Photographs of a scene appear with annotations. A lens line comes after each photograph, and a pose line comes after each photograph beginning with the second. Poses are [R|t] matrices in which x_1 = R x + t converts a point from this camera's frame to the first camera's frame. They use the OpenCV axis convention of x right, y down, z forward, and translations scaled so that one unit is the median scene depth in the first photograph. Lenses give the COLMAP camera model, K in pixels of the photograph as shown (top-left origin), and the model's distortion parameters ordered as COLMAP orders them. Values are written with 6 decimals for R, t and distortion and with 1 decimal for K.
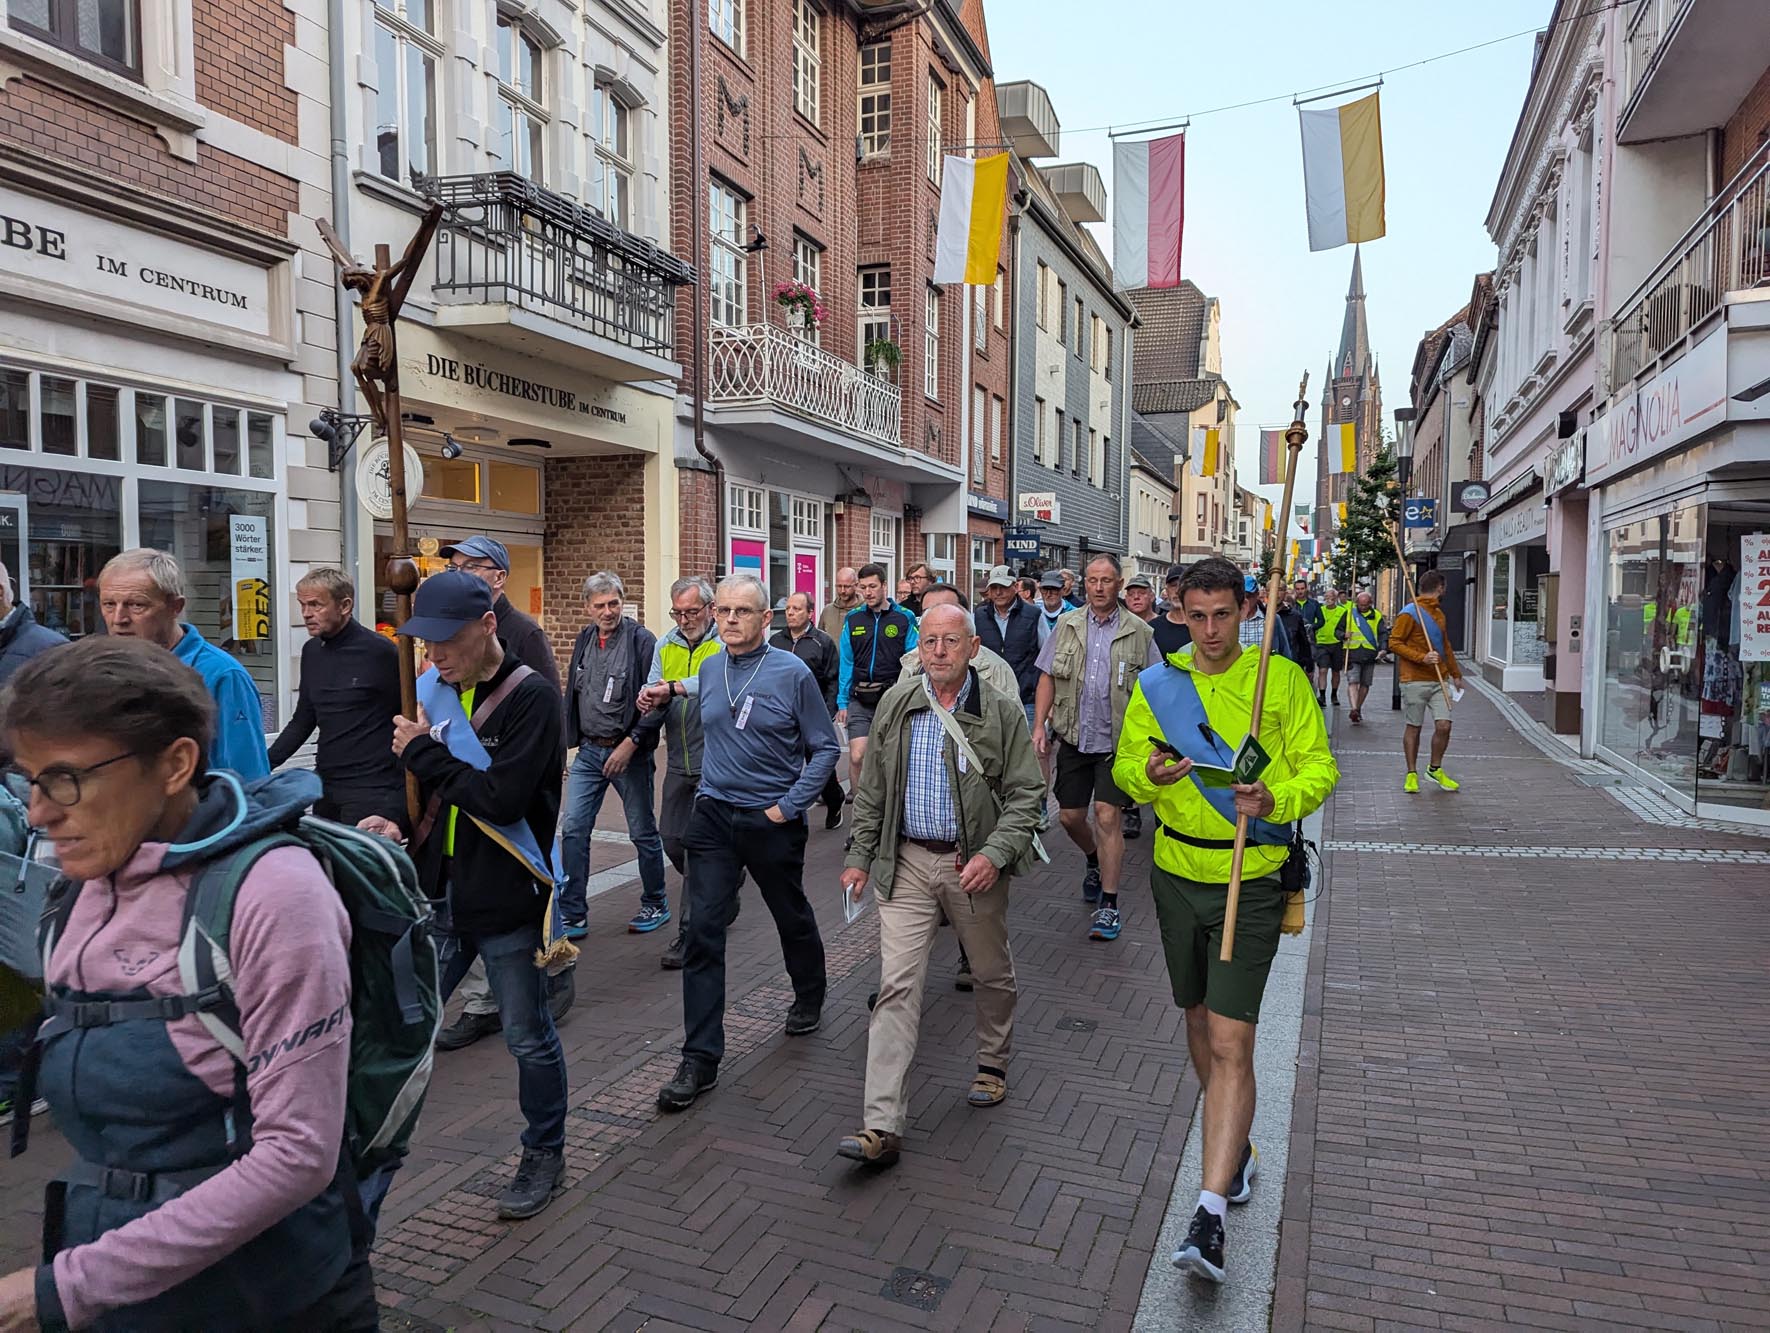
lens RADIAL K [[1247.2, 0, 889.9], [0, 1247.2, 630.3], [0, 0, 1]] dist [0.050378, 0.000727]
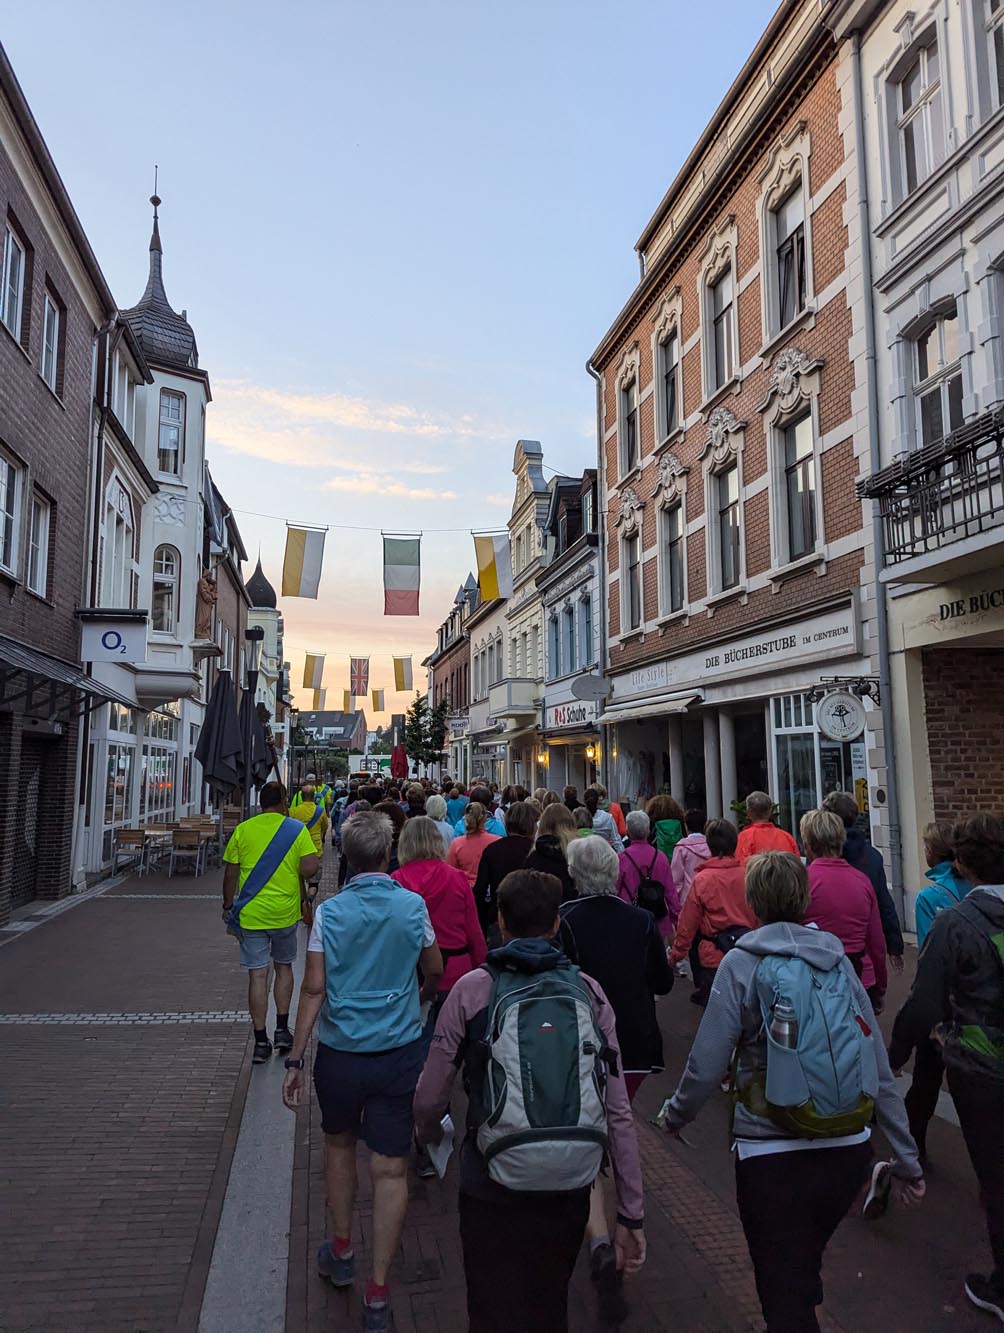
lens RADIAL K [[924.0, 0, 502.0], [0, 924.0, 666.5], [0, 0, 1]] dist [0.037528, -0.001663]
pose [[-0.847291, -0.068201, -0.526732, 0.479158], [-0.020949, 0.995241, -0.095165, -0.047504], [0.530716, -0.069598, -0.844687, 1.411394]]
